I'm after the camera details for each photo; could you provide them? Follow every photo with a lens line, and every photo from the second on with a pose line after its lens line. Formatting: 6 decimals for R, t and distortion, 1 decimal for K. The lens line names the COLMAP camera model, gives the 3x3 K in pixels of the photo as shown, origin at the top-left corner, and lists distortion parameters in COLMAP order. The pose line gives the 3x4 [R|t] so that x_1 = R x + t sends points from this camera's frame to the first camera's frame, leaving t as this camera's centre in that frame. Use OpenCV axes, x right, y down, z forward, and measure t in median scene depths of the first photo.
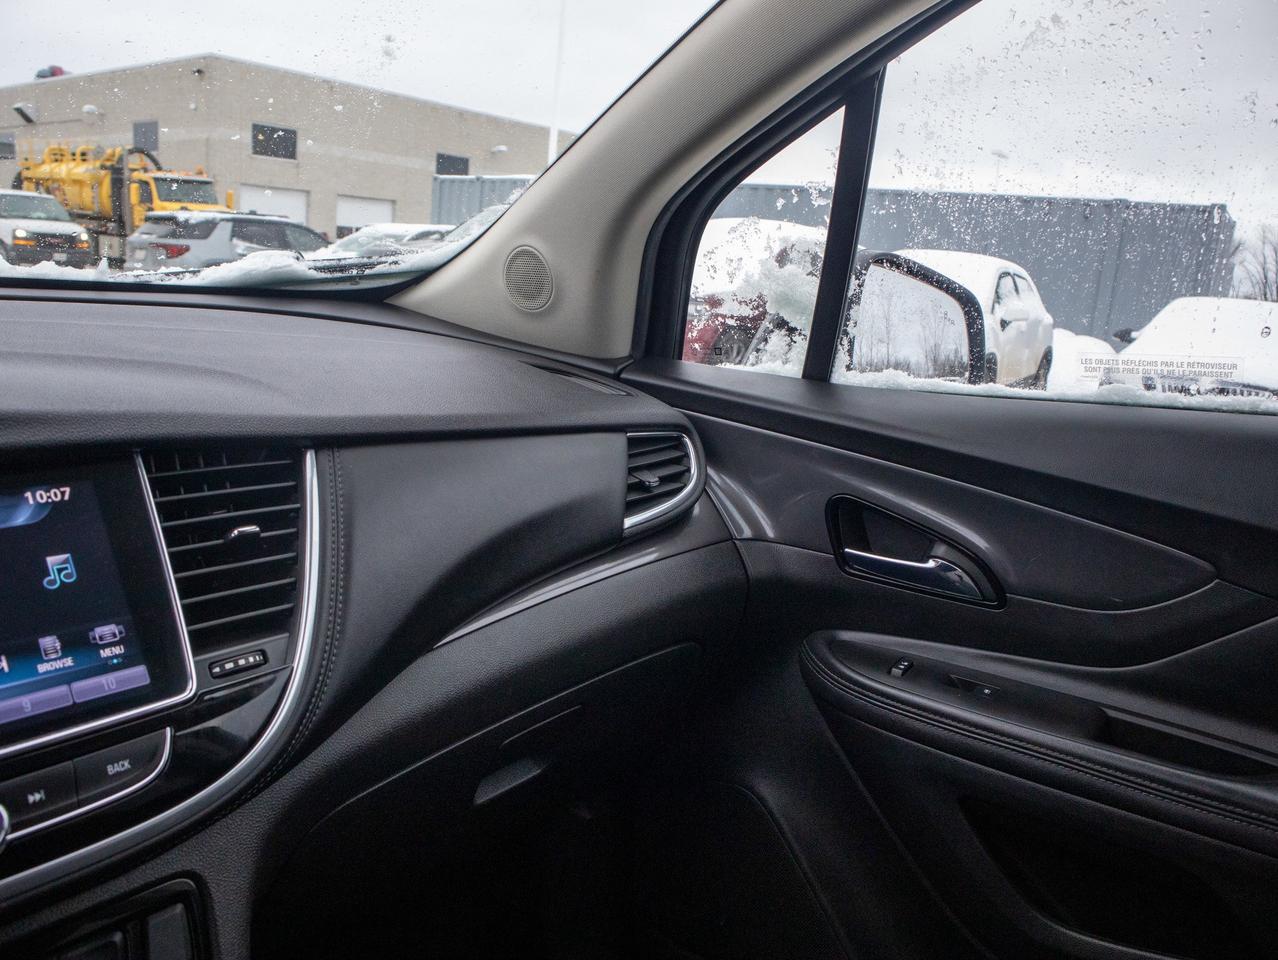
lens RADIAL K [[997.8, 0, 639.0], [0, 997.8, 480.0], [0, 0, 1]] dist [-0.129153, 0.079074]
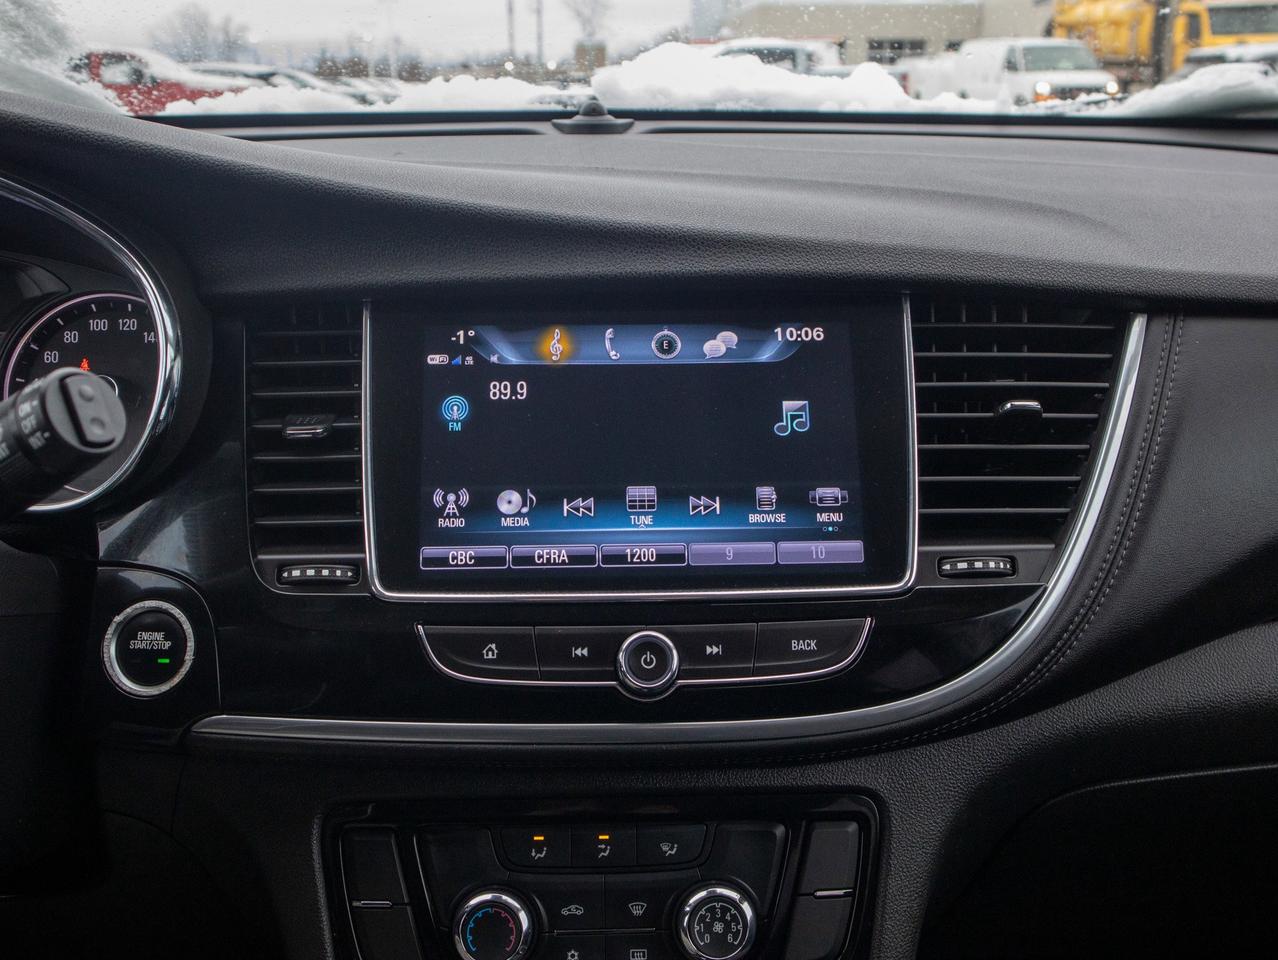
lens RADIAL K [[1203.9, 0, 639.0], [0, 1203.9, 480.0], [0, 0, 1]] dist [-0.078114, 0.077596]
pose [[0.635349, 0.164354, -0.754533, 0.076767], [-0.105490, 0.986401, 0.126033, 0.012293], [0.764986, -0.000480, 0.644046, 0.080365]]
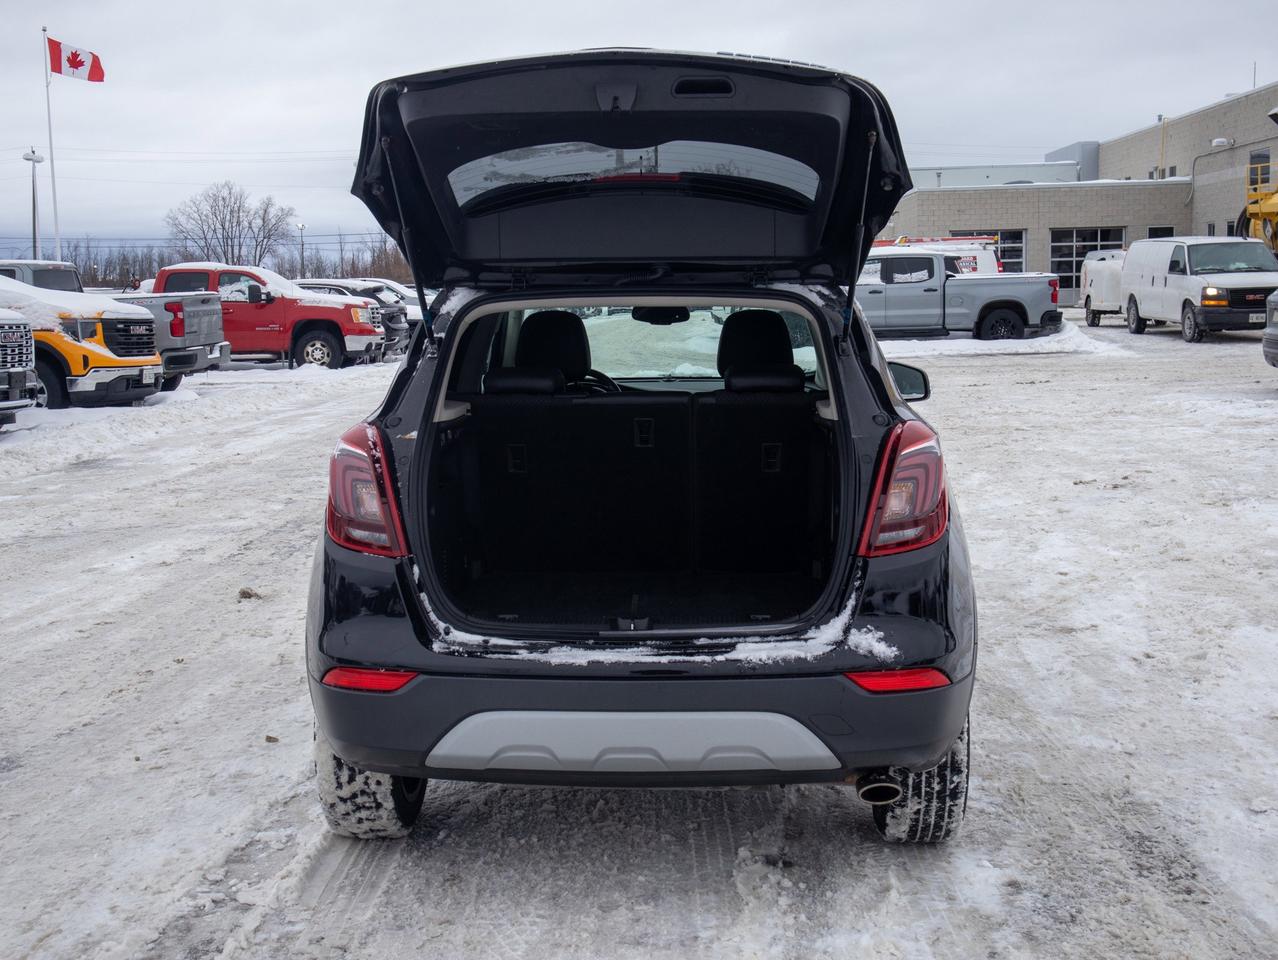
lens RADIAL K [[1641.5, 0, 652.5], [0, 1641.5, 486.6], [0, 0, 1]] dist [0.005123, 0.122905]
pose [[0.570259, 0.016019, -0.821309, 5.527889], [-0.108223, 0.992560, -0.055783, 0.791651], [0.814305, 0.120695, 0.567750, -3.683298]]
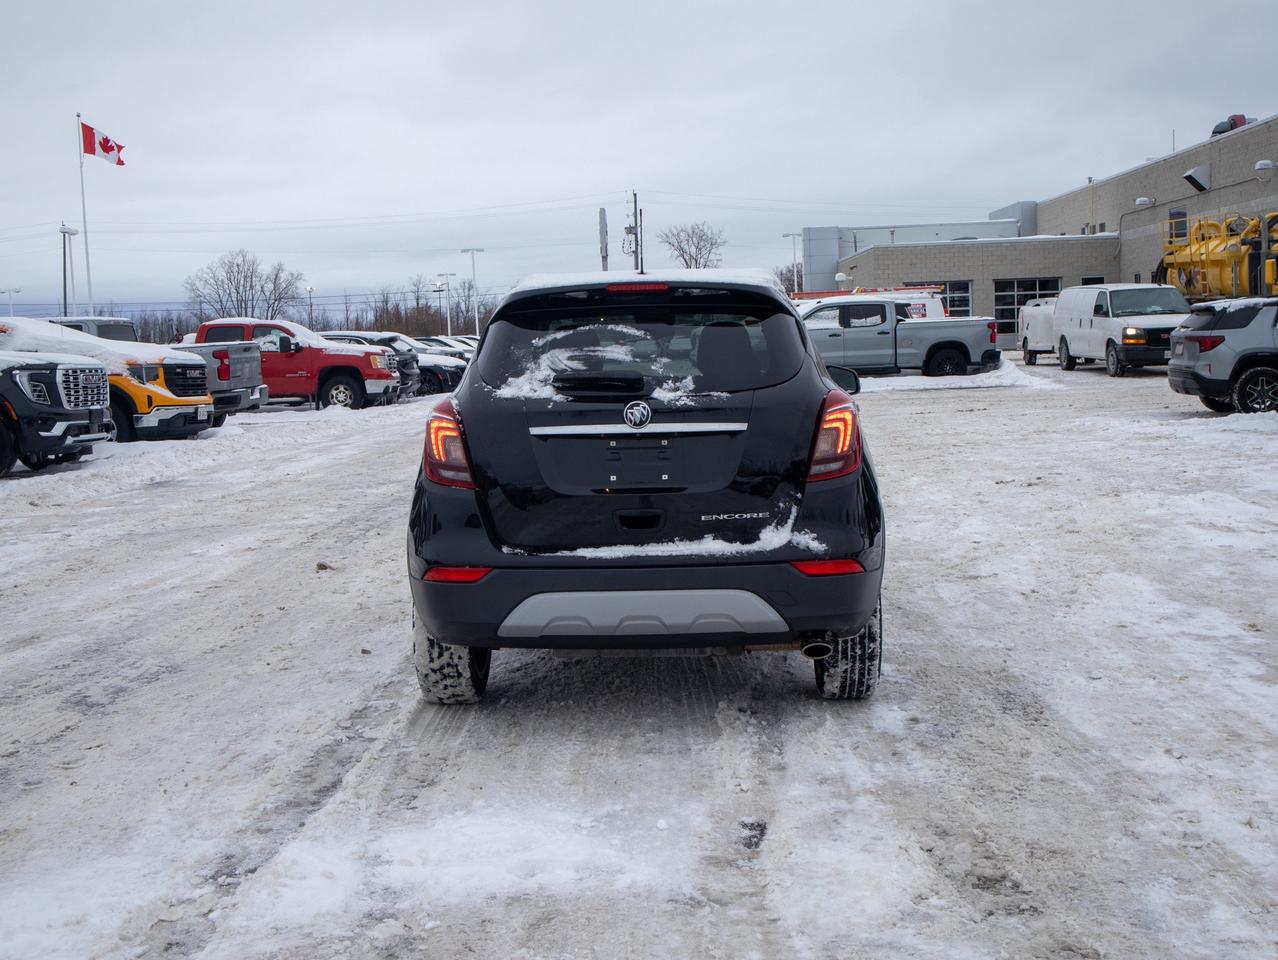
lens RADIAL K [[1527.1, 0, 648.0], [0, 1527.1, 489.0], [0, 0, 1]] dist [-0.018458, 0.045258]
pose [[0.576686, -0.012808, -0.816865, 6.683903], [-0.092227, 0.992465, -0.080671, 1.221220], [0.811743, 0.121859, 0.571159, -4.525251]]
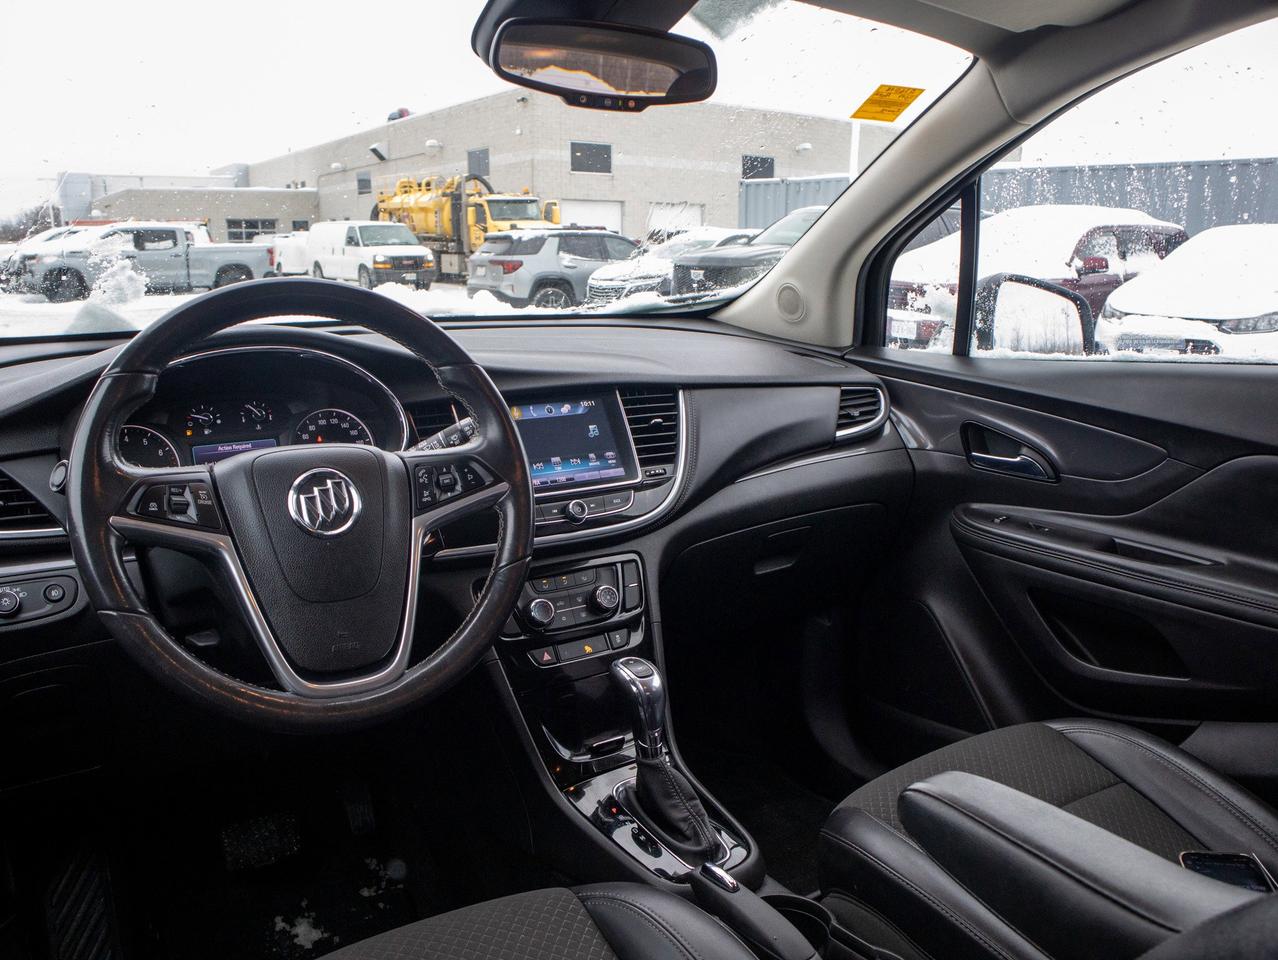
lens RADIAL K [[1002.0, 0, 604.6], [0, 1002.0, 478.5], [0, 0, 1]] dist [-0.146590, 0.142017]
pose [[0.941852, 0.002192, -0.336021, 0.171963], [-0.001819, 0.999997, 0.001424, 0.106253], [0.336023, -0.000730, 0.941854, -0.767703]]
